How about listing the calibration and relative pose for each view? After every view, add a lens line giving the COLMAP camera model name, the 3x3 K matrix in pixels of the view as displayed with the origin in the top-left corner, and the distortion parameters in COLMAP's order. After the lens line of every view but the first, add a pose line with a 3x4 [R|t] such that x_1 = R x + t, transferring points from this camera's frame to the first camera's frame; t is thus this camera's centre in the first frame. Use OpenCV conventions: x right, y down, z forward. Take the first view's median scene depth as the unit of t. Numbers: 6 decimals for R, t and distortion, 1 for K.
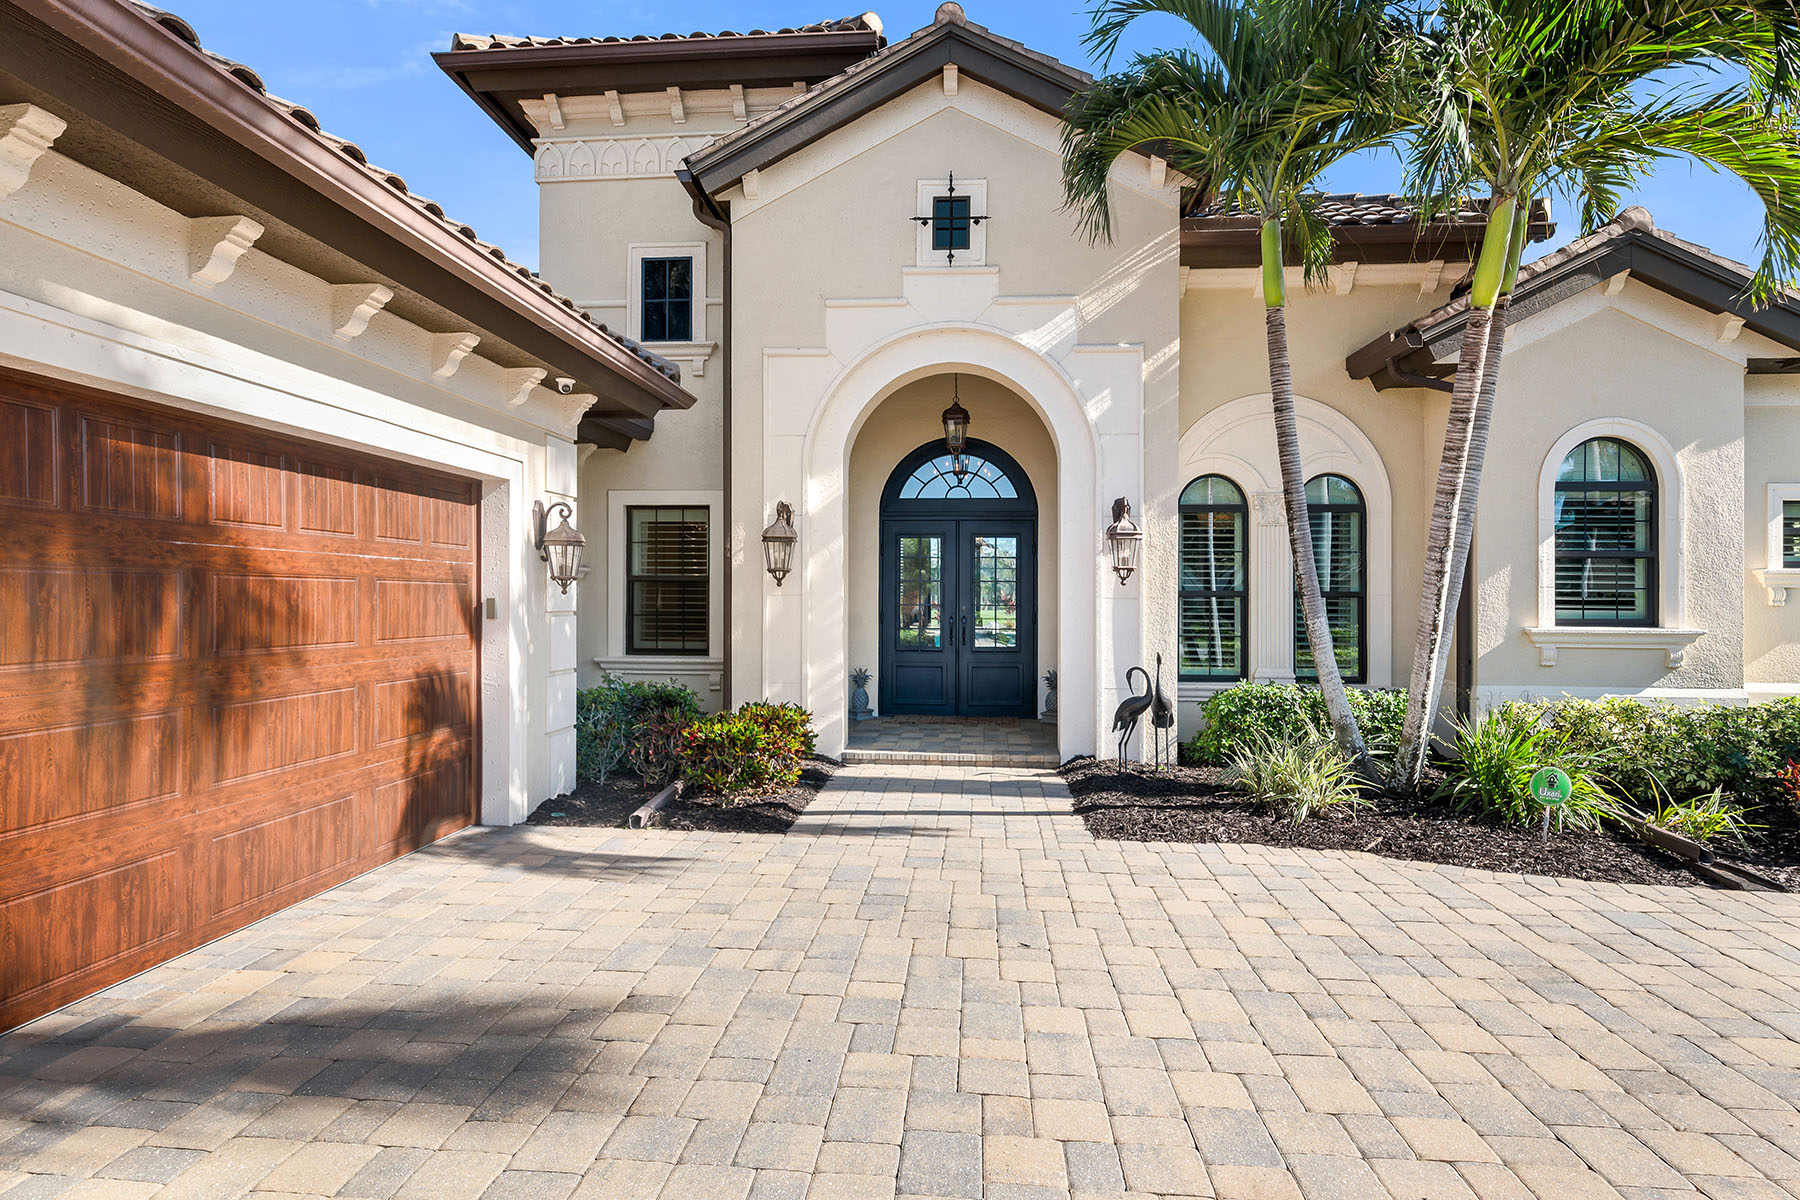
lens RADIAL K [[975.4, 0, 900.0], [0, 975.4, 600.0], [0, 0, 1]] dist [-0.002605, -0.000728]
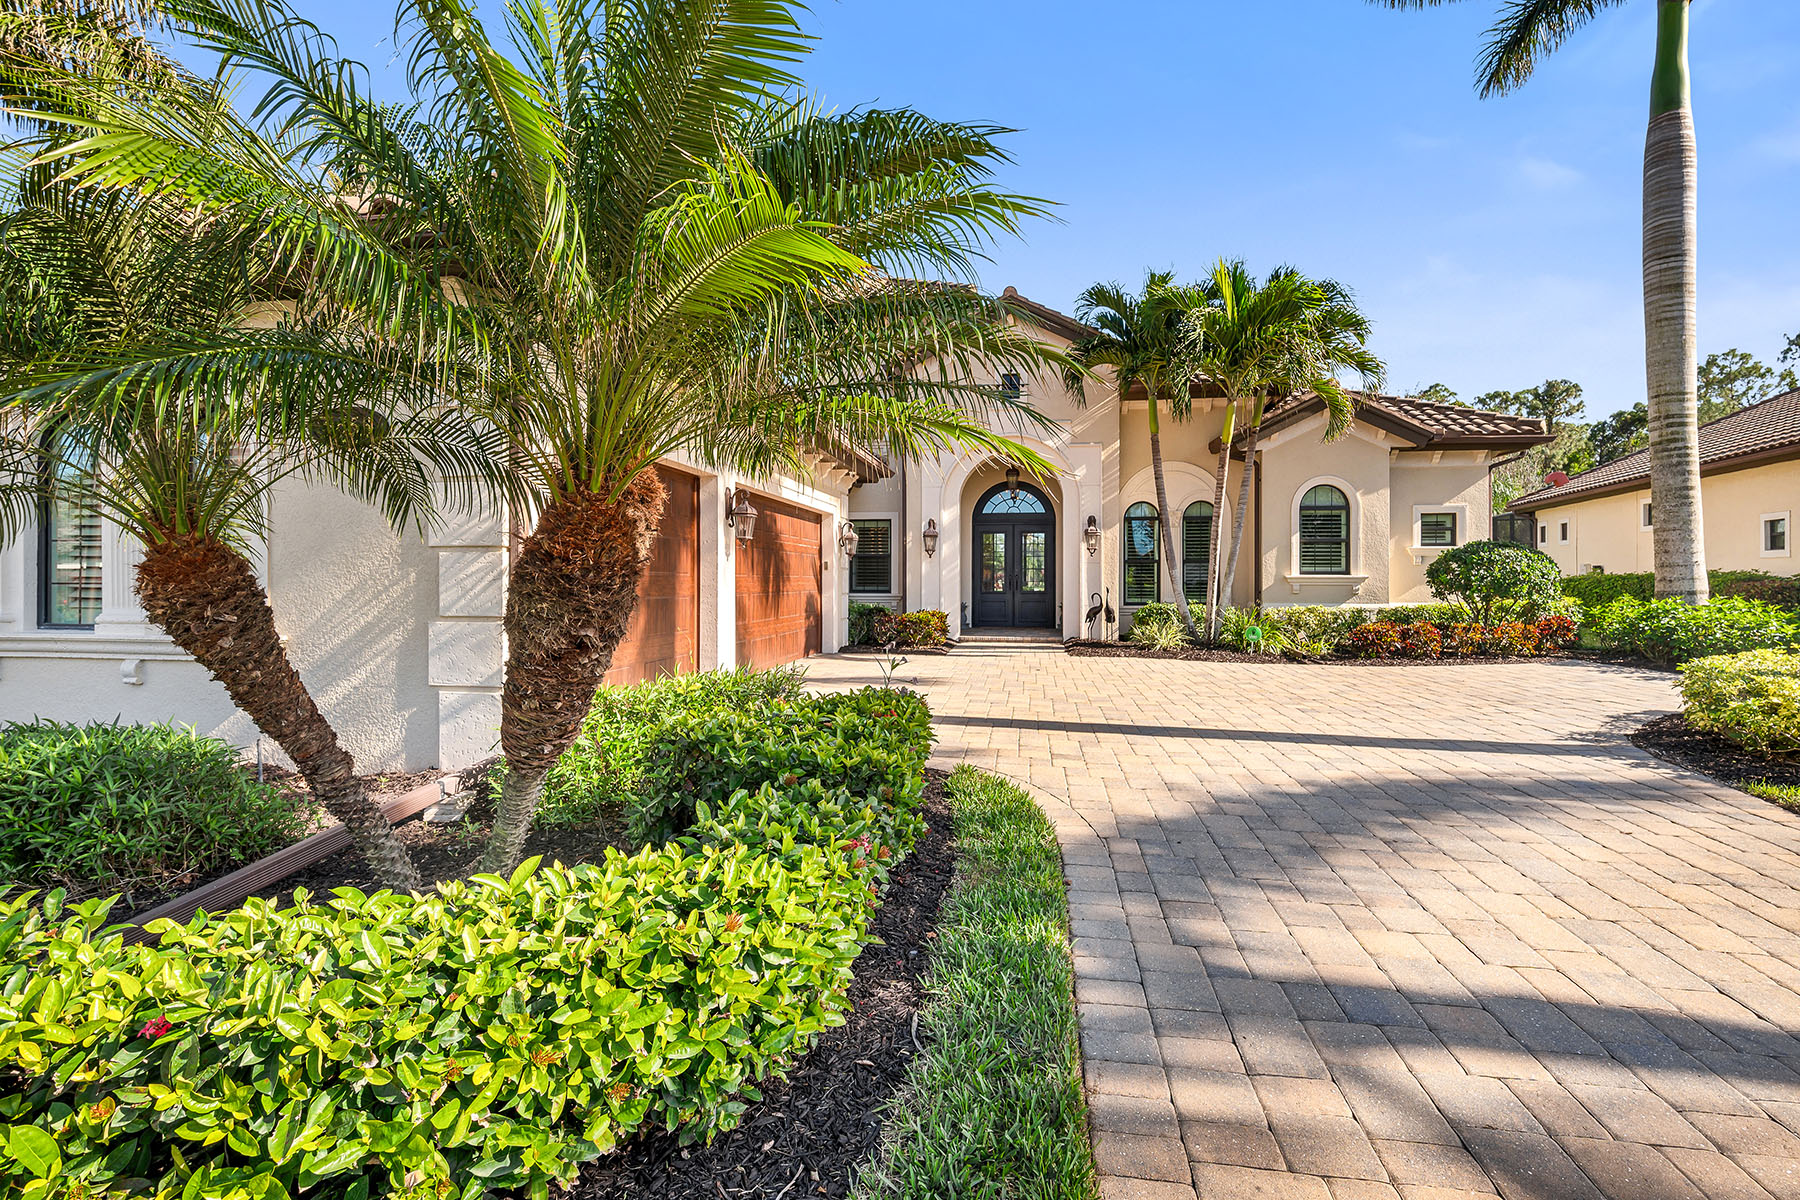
lens RADIAL K [[828.4, 0, 900.0], [0, 828.4, 600.0], [0, 0, 1]] dist [0.000015, 0.000183]
pose [[0.997555, -0.002227, -0.069855, -0.064445], [0.003801, 0.999741, 0.022419, 0.037260], [0.069787, -0.022629, 0.997305, -0.829498]]
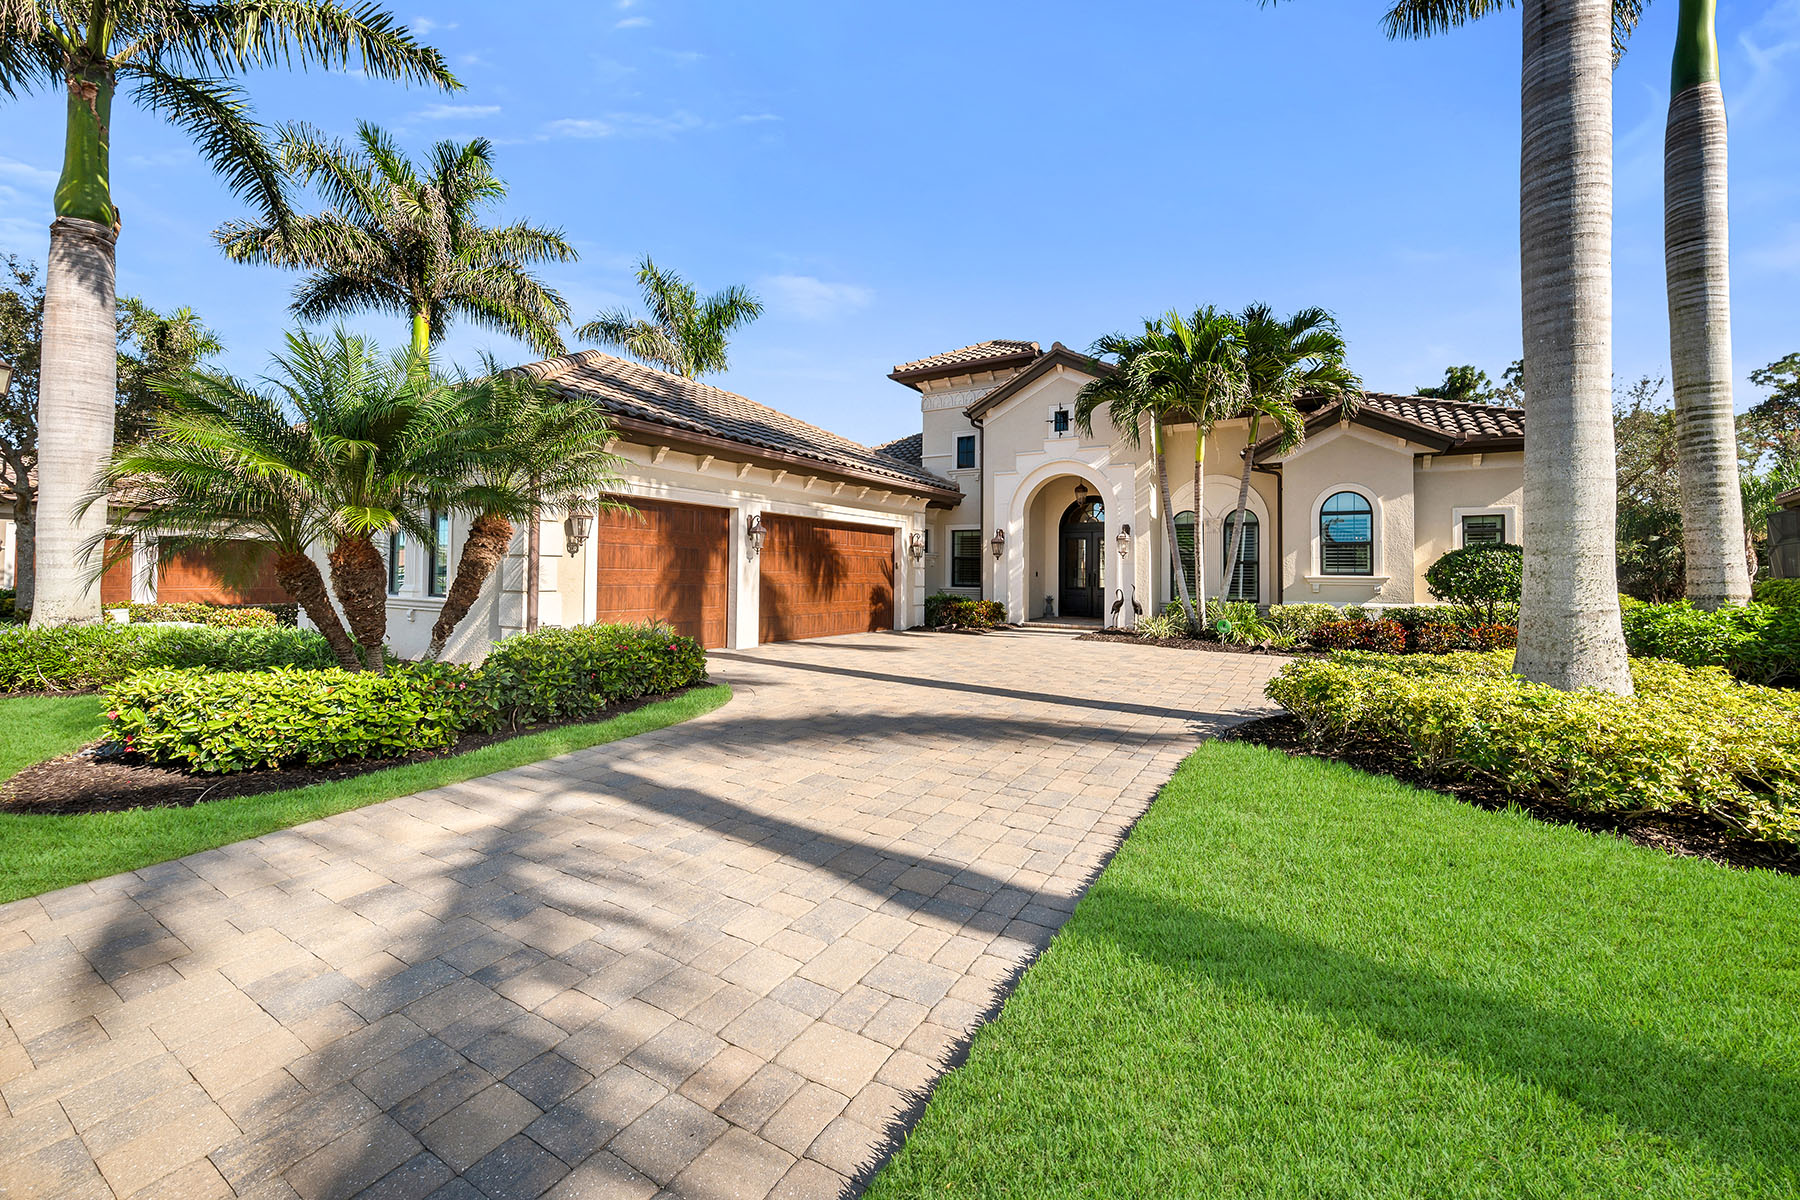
lens RADIAL K [[717.0, 0, 894.4], [0, 717.0, 581.1], [0, 0, 1]] dist [-0.000596, -0.000093]
pose [[0.892089, 0.006794, -0.451808, 0.526508], [-0.006383, 0.999977, 0.002434, 0.041559], [0.451814, 0.000713, 0.892112, -0.921052]]
